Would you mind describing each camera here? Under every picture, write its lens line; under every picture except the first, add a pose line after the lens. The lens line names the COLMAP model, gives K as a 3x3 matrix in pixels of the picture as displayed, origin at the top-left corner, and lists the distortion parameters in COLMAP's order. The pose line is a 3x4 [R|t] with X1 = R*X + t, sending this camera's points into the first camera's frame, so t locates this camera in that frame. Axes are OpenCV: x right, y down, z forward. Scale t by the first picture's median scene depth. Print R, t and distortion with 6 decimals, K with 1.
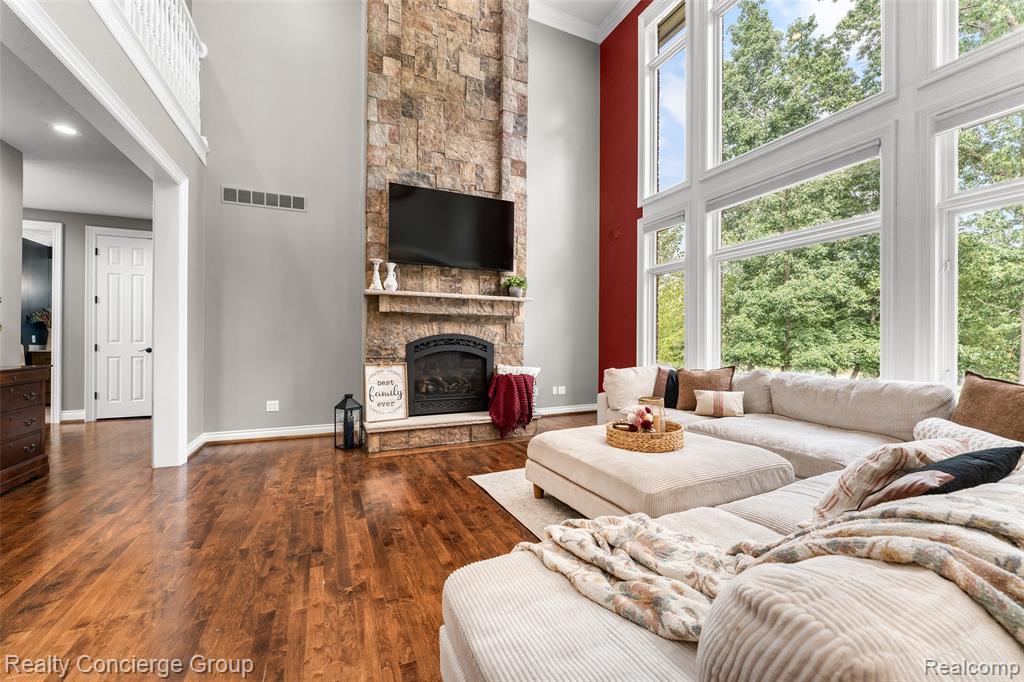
lens RADIAL K [[409.0, 0, 512.3], [0, 409.0, 337.5], [0, 0, 1]] dist [-0.006584, -0.000060]
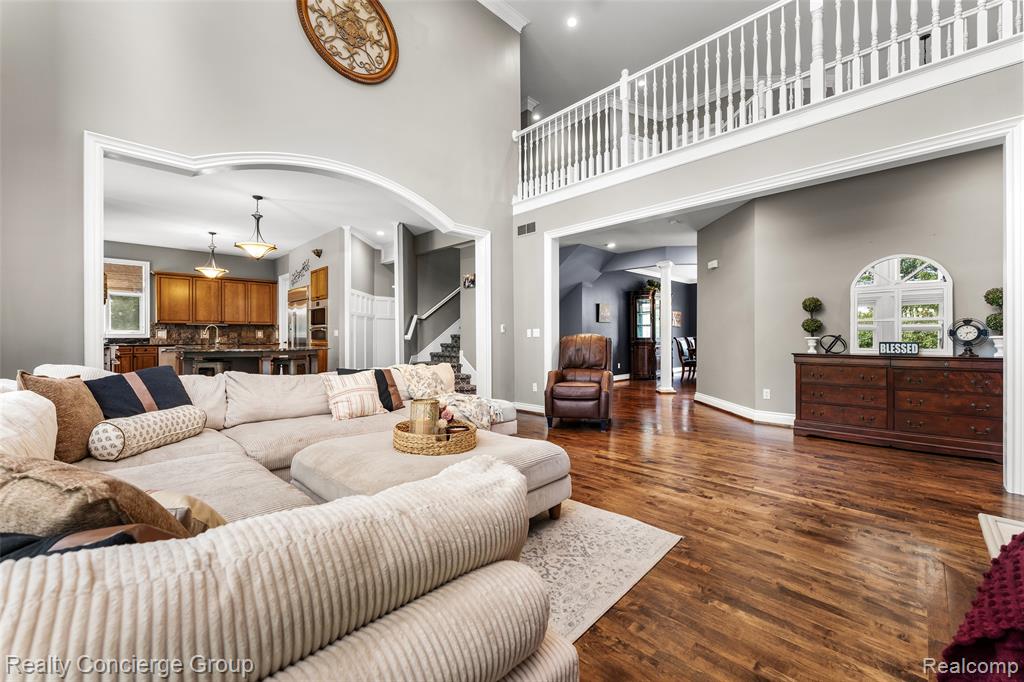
lens RADIAL K [[409.0, 0, 512.3], [0, 409.0, 337.5], [0, 0, 1]] dist [-0.006584, -0.000060]
pose [[-0.937011, -0.002374, -0.349291, 0.439895], [0.001034, 0.999954, -0.009569, 0.026792], [0.349298, -0.009328, -0.936965, 1.742885]]
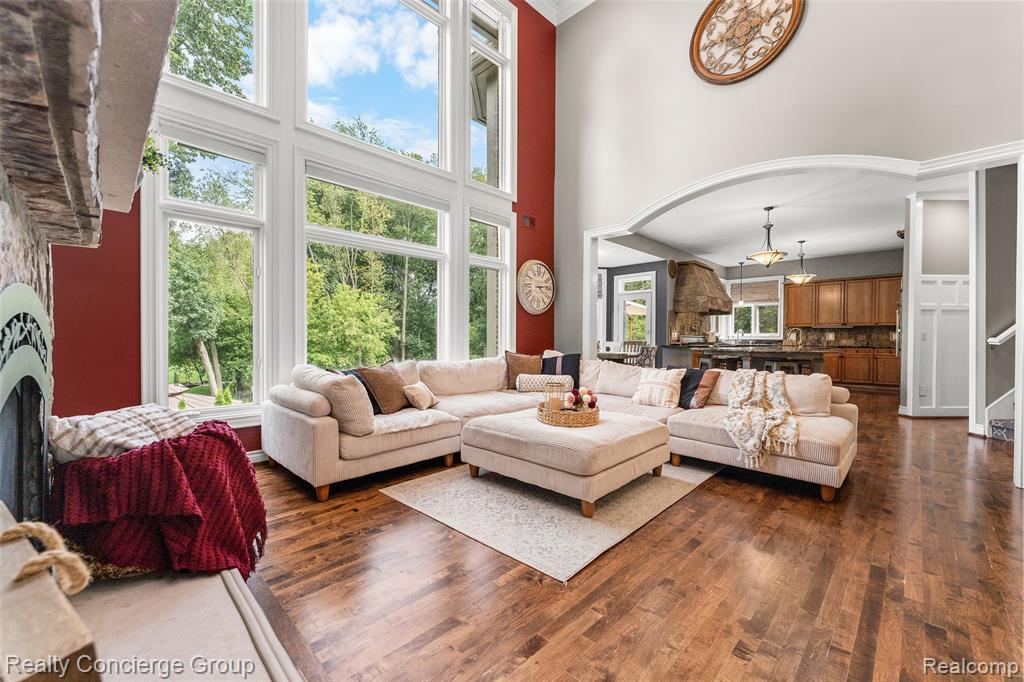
lens RADIAL K [[409.9, 0, 512.0], [0, 409.9, 341.0], [0, 0, 1]] dist [-0.000133, -0.000084]
pose [[-0.355930, -0.012209, 0.934433, -0.670424], [-0.015630, 0.999853, 0.007110, 0.019063], [-0.934382, -0.012075, -0.356069, 1.442378]]
